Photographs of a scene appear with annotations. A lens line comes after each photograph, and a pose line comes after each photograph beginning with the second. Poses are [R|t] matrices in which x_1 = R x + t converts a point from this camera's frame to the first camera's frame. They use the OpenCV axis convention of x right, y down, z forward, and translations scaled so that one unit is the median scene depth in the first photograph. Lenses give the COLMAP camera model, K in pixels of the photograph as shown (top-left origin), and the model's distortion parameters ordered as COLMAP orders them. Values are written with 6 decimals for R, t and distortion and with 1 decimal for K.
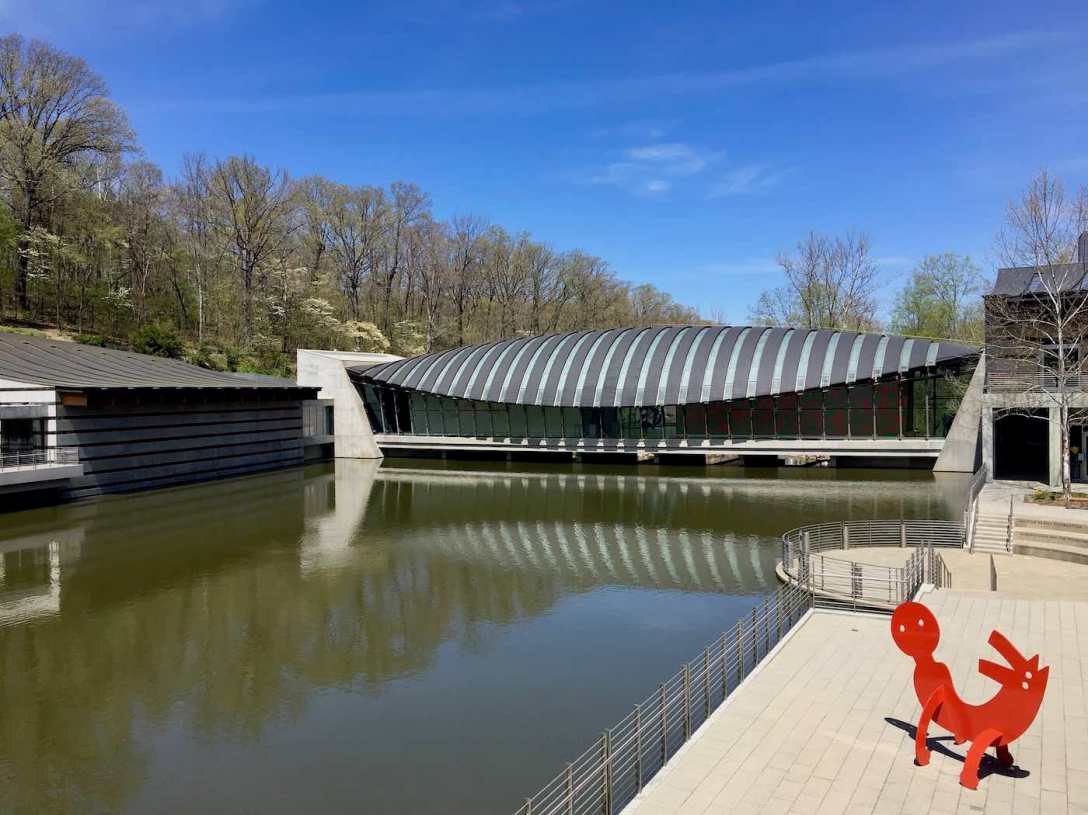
lens RADIAL K [[915.3, 0, 542.3], [0, 915.3, 410.8], [0, 0, 1]] dist [0.005723, -0.009785]
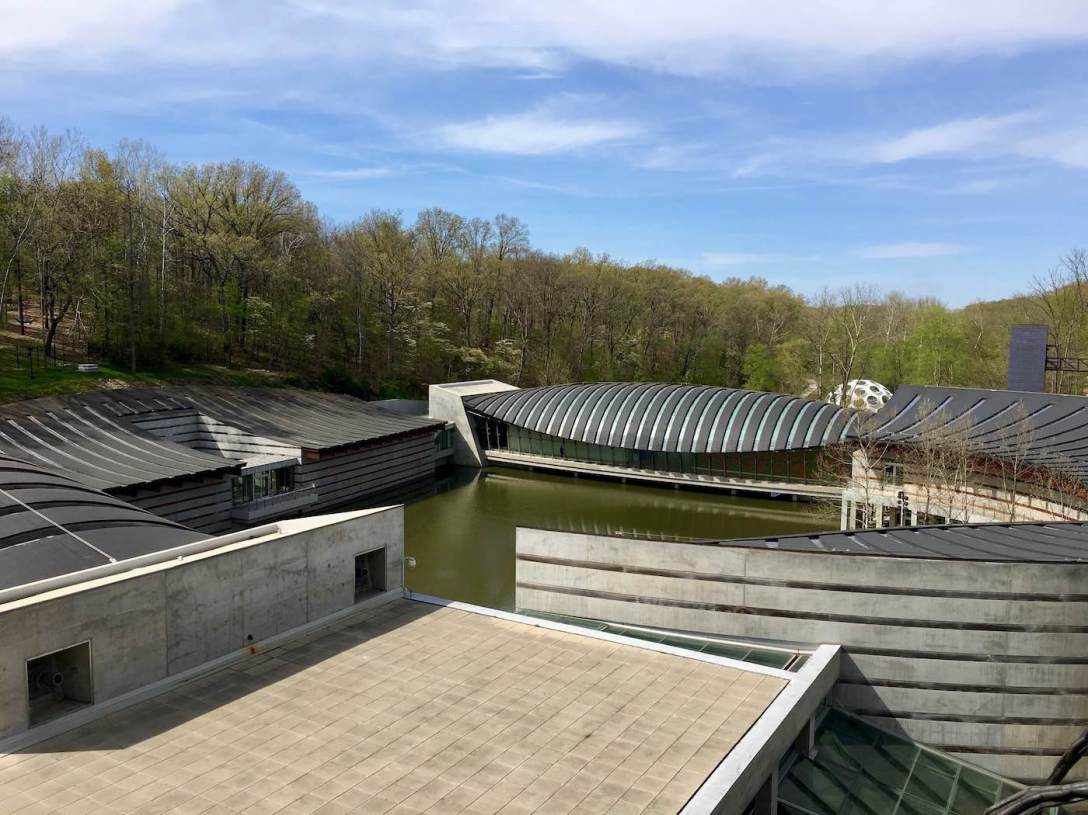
lens RADIAL K [[915.3, 0, 542.3], [0, 915.3, 410.8], [0, 0, 1]] dist [0.005723, -0.009785]
pose [[0.994583, 0.044199, -0.094081, 0.043208], [-0.036350, 0.995840, 0.083559, -0.170047], [0.097383, -0.079686, 0.992052, -0.424791]]
